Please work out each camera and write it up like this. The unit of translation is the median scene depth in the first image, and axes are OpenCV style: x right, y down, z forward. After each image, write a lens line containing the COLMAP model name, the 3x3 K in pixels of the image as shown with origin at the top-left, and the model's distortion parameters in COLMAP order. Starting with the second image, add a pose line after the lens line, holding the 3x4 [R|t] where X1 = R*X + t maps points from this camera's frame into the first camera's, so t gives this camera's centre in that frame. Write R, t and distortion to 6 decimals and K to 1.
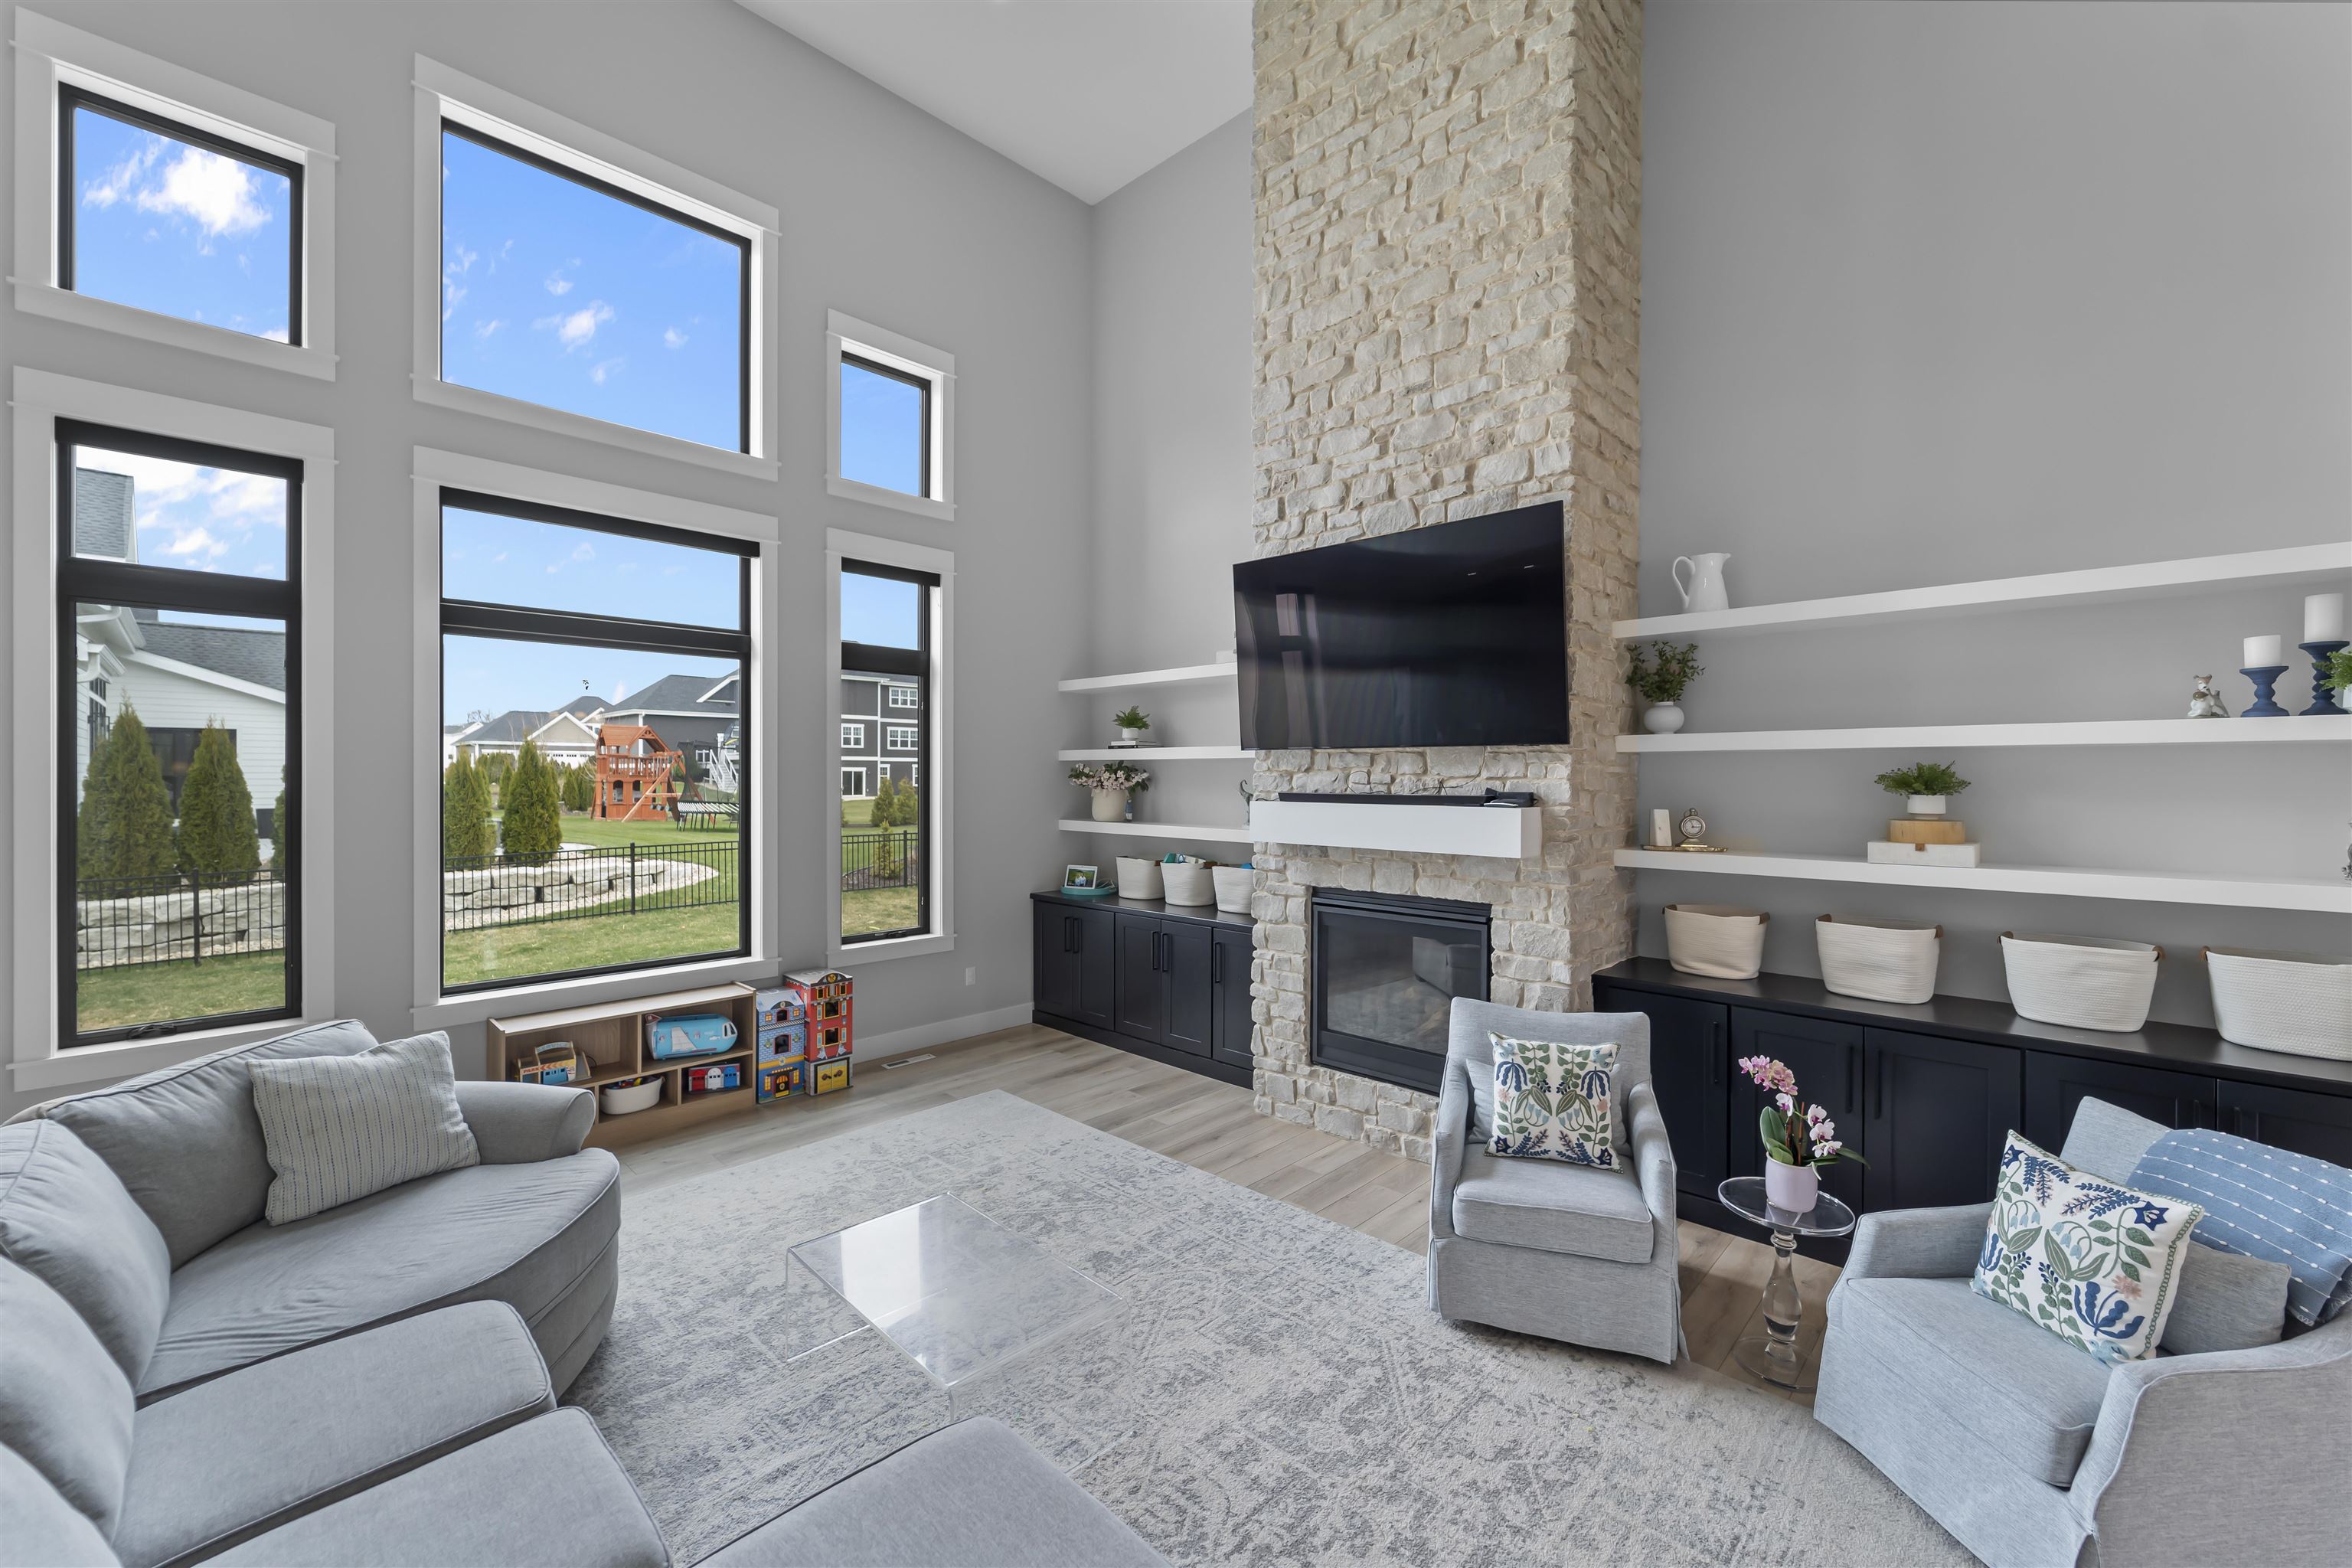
lens RADIAL K [[934.6, 0, 1174.5], [0, 934.6, 777.1], [0, 0, 1]] dist [-0.000257, -0.000380]
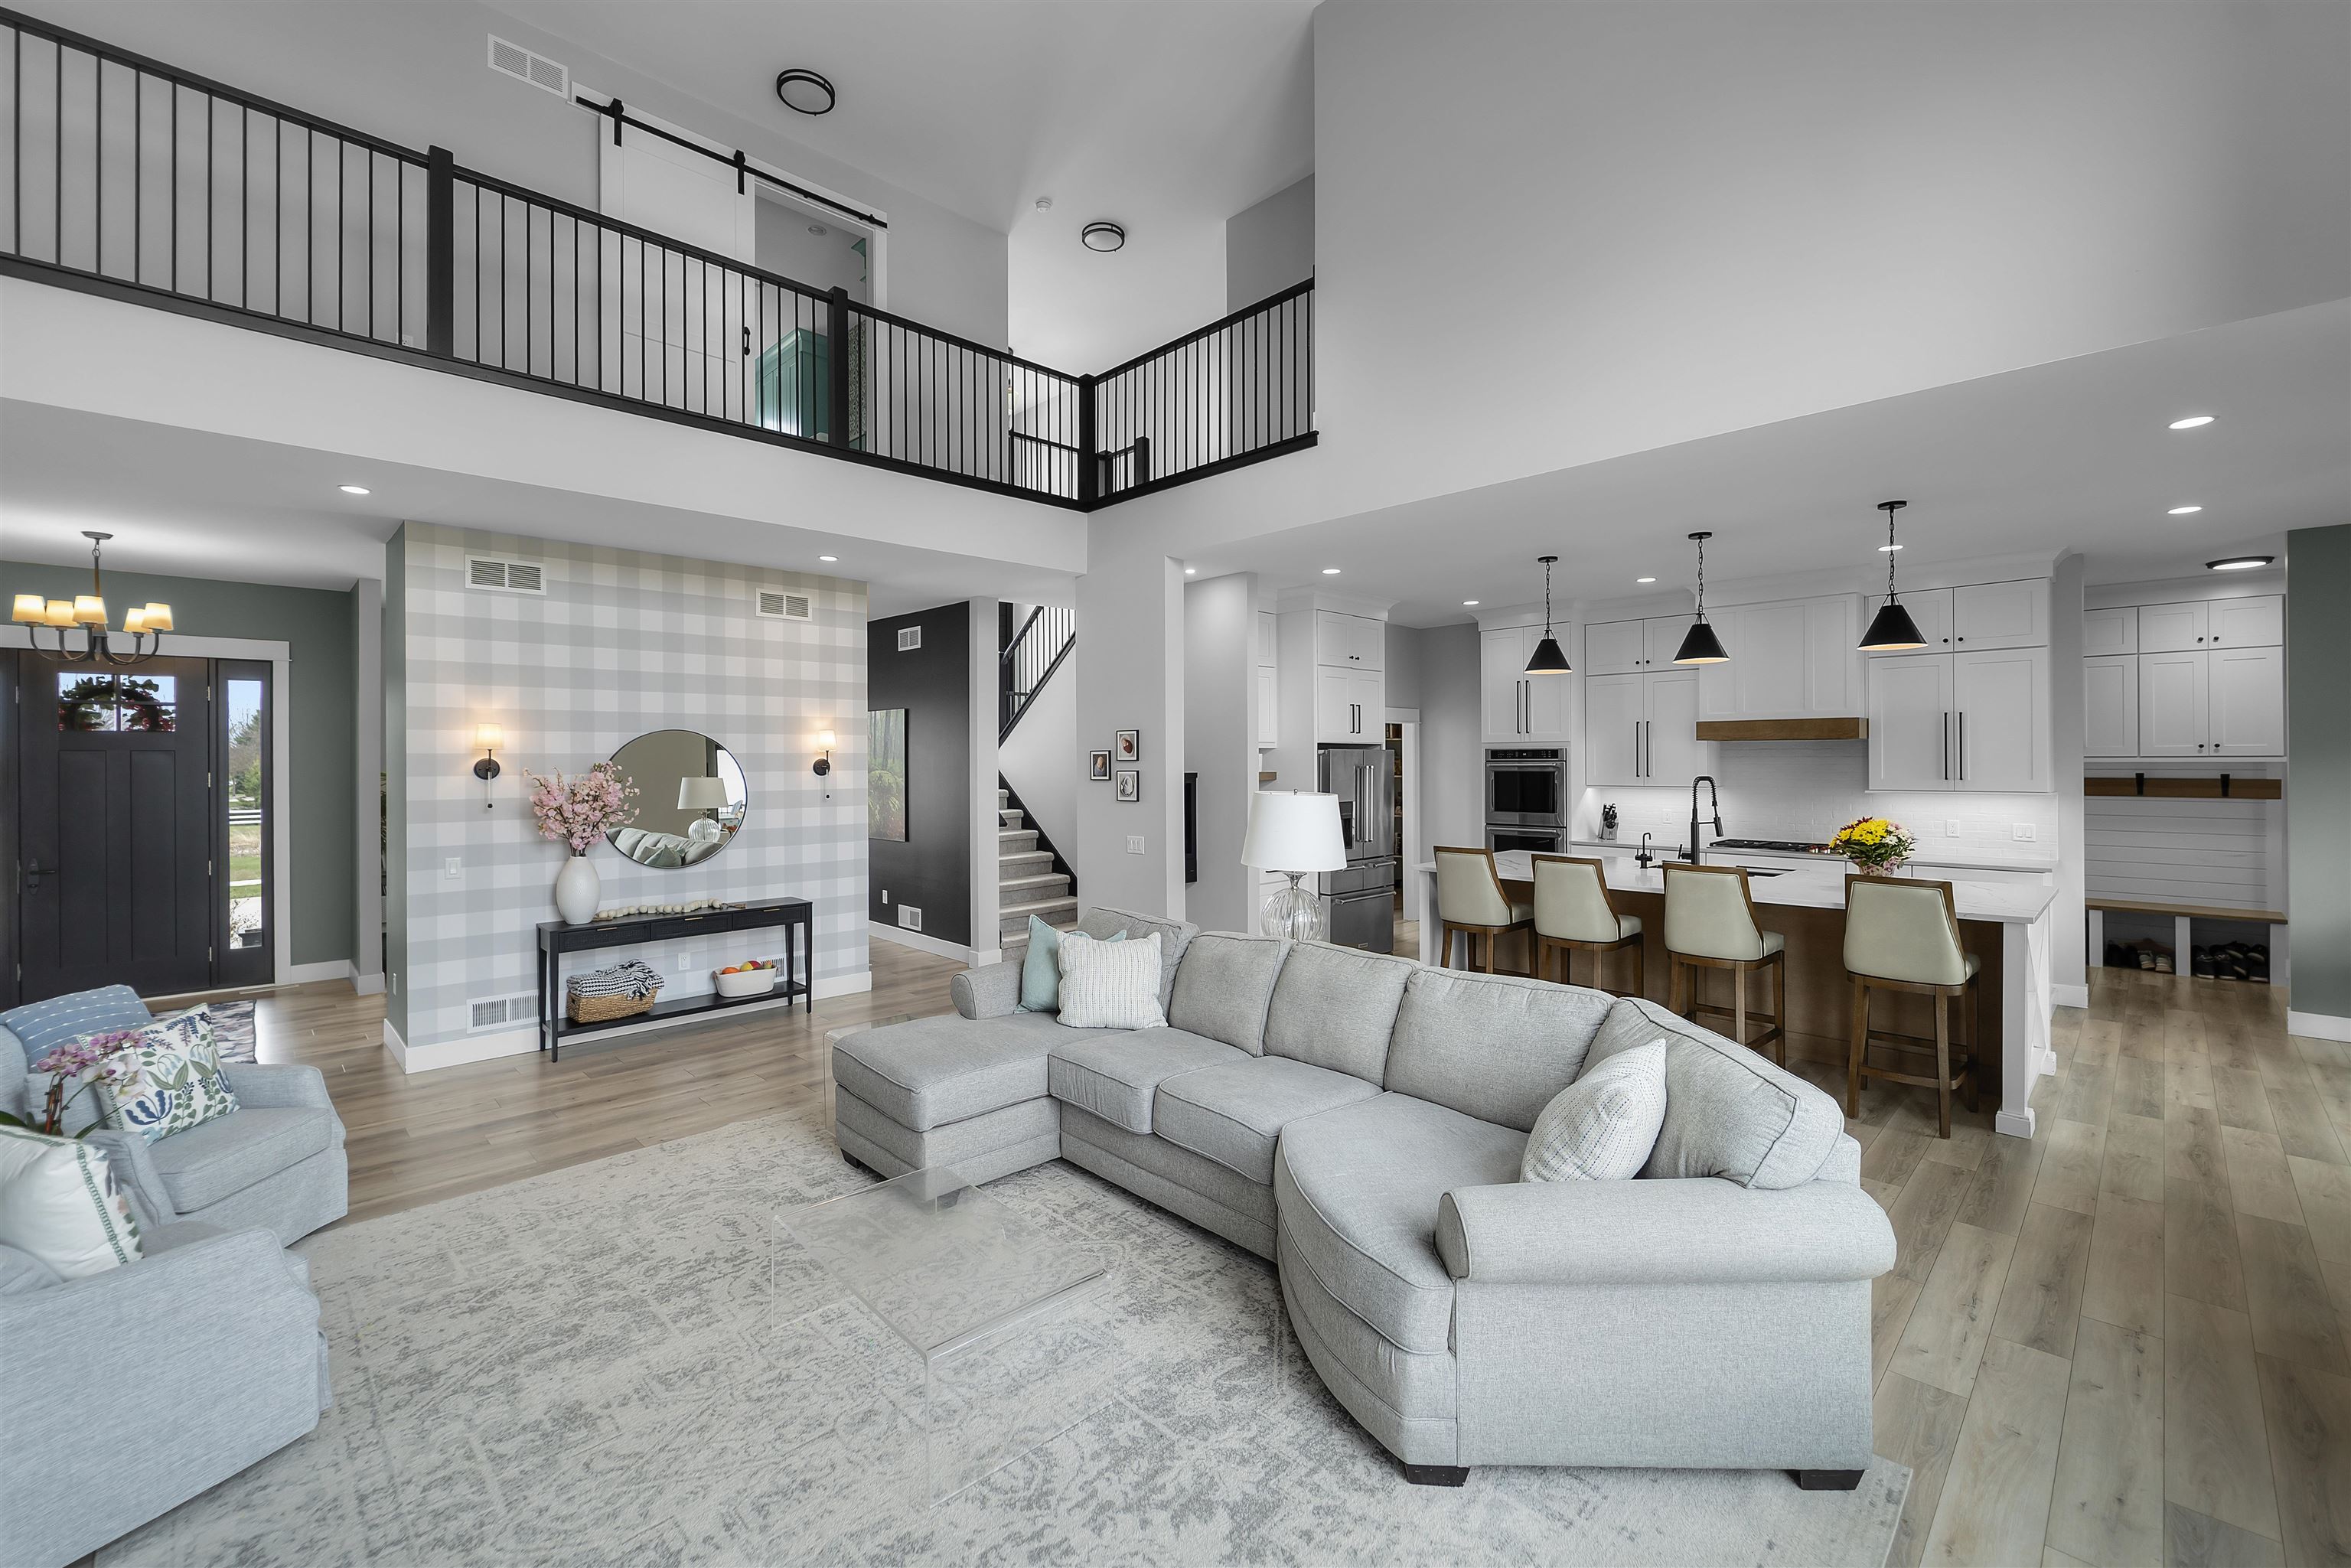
lens RADIAL K [[963.8, 0, 1180.2], [0, 963.8, 762.4], [0, 0, 1]] dist [-0.006363, -0.000508]
pose [[-0.999864, 0.002467, 0.016282, -0.301893], [0.002514, 0.999993, 0.002861, 0.009311], [-0.016275, 0.002902, -0.999863, 1.163453]]
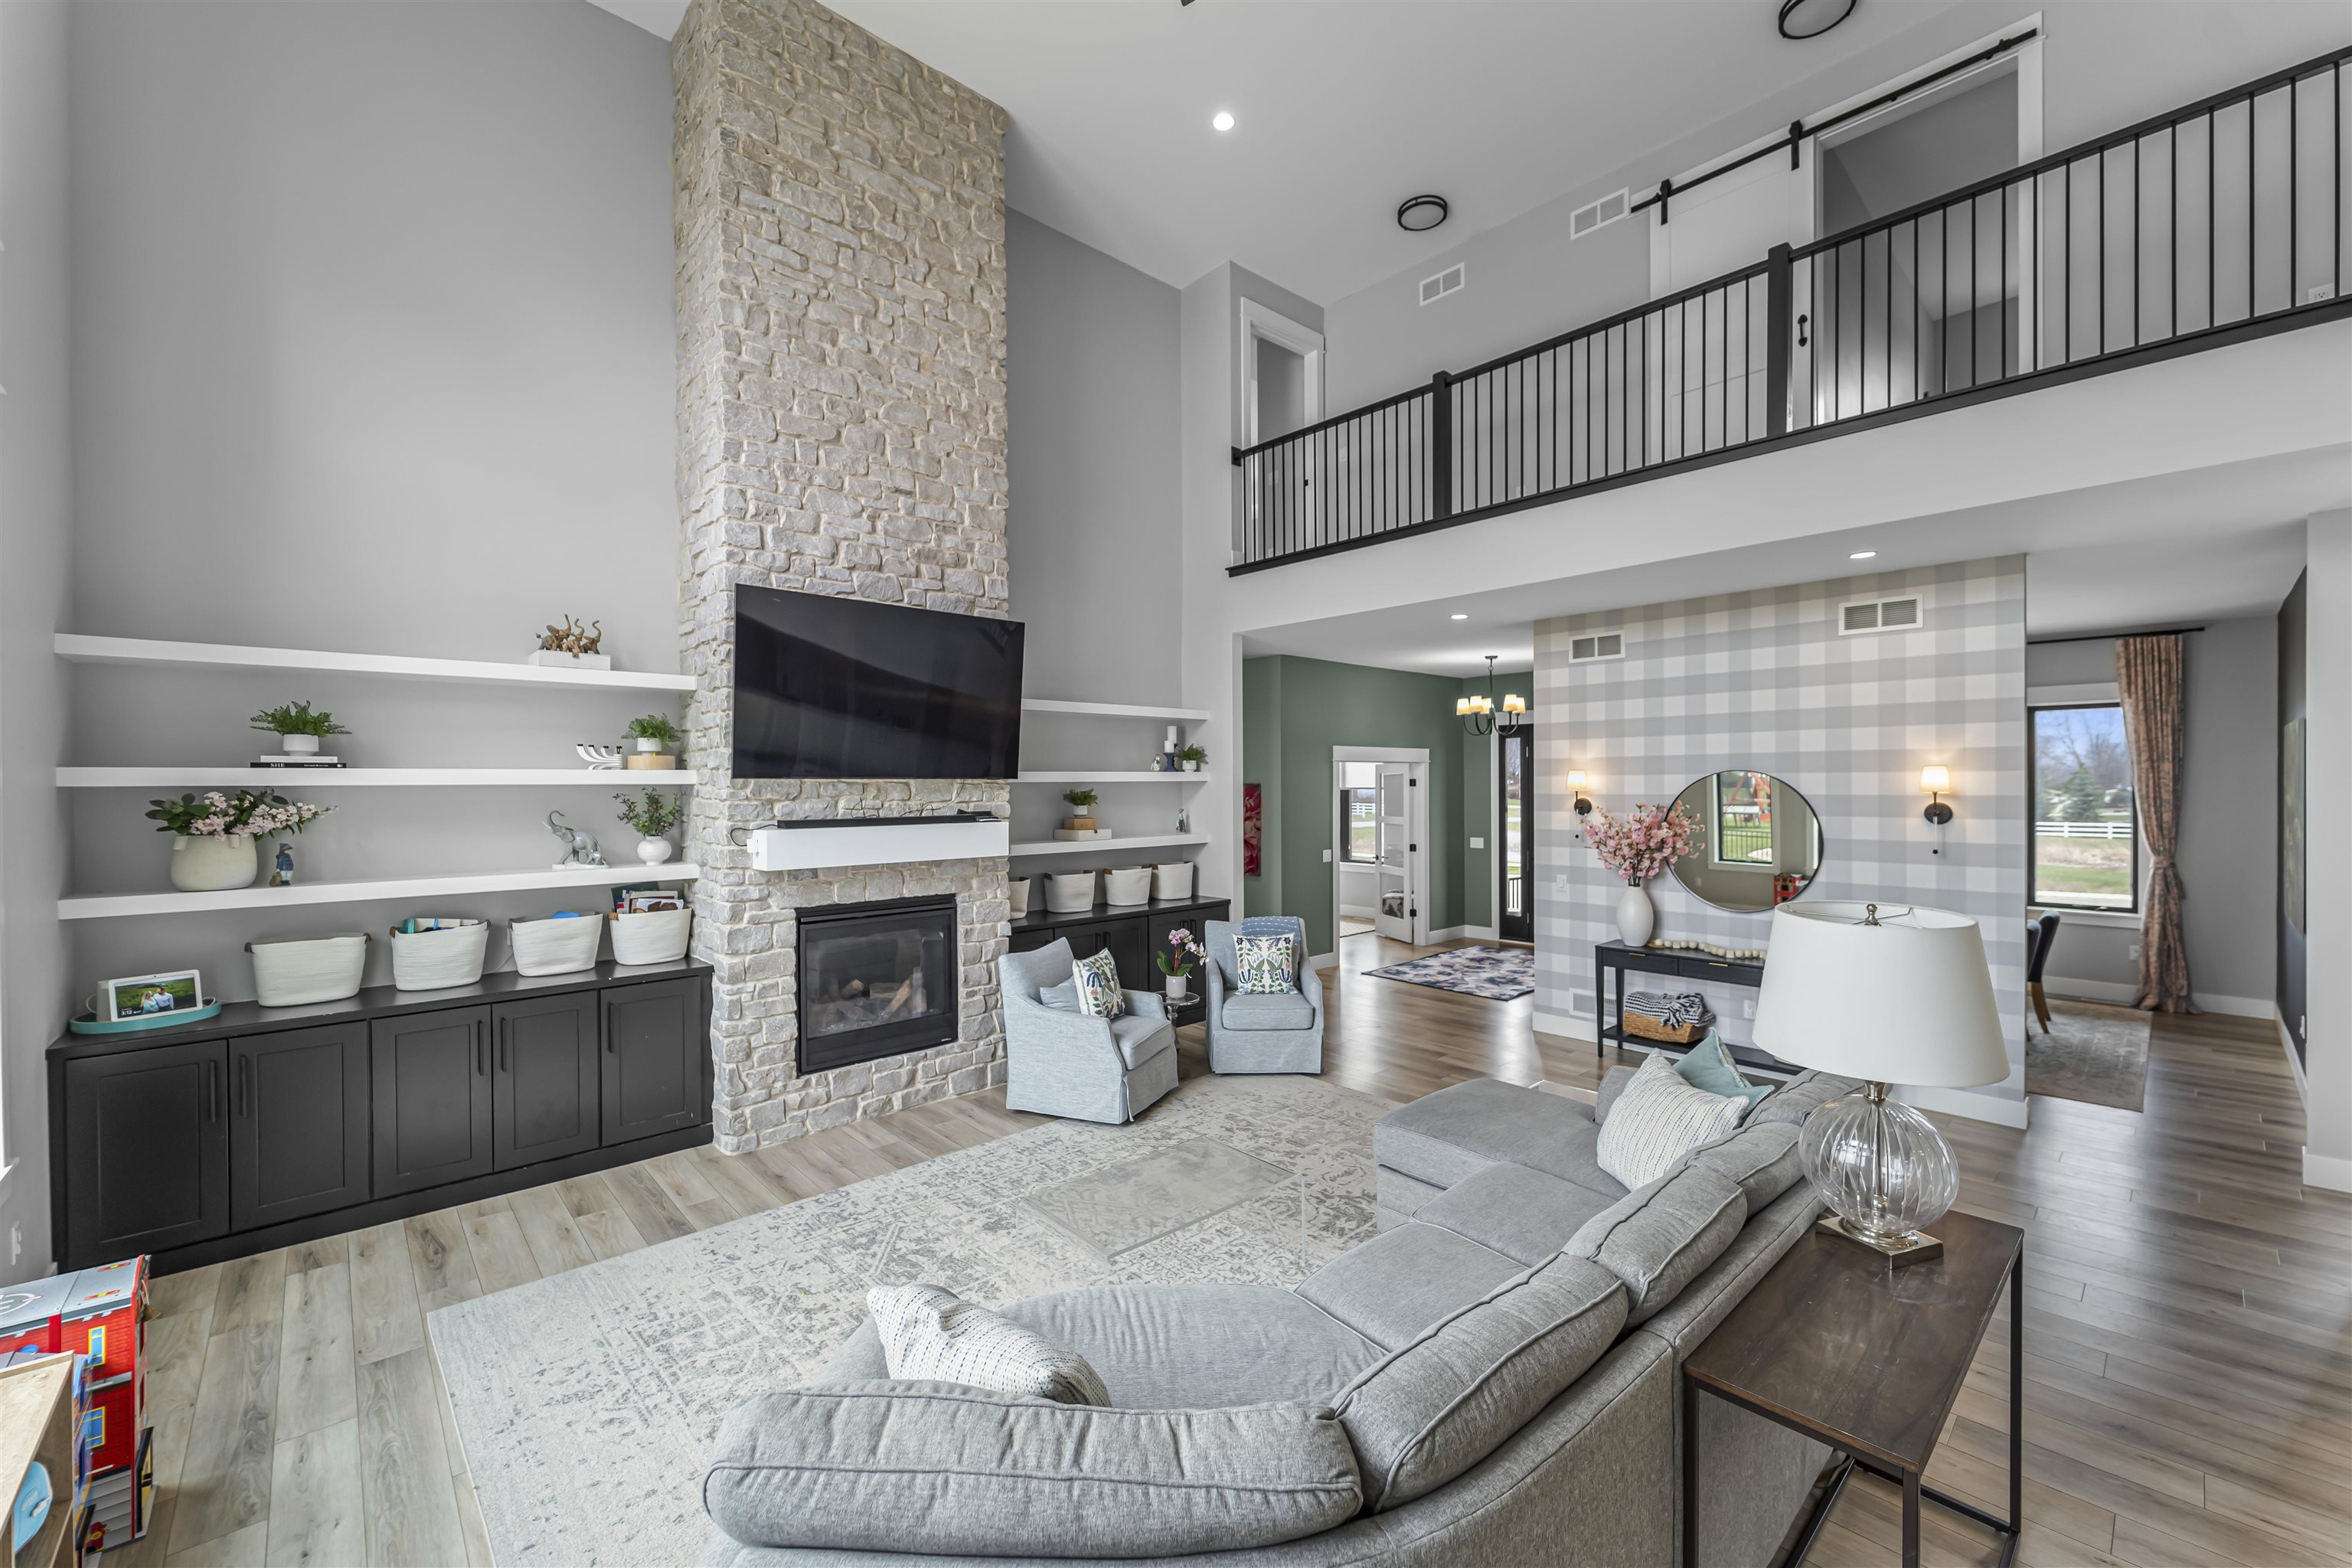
lens RADIAL K [[942.0, 0, 1176.0], [0, 942.0, 784.0], [0, 0, 1]] dist [0.001047, -0.000136]
pose [[0.056834, -0.004620, 0.998373, -0.906104], [0.005765, 0.999974, 0.004299, -0.026039], [-0.998367, 0.005512, 0.056859, 0.522267]]
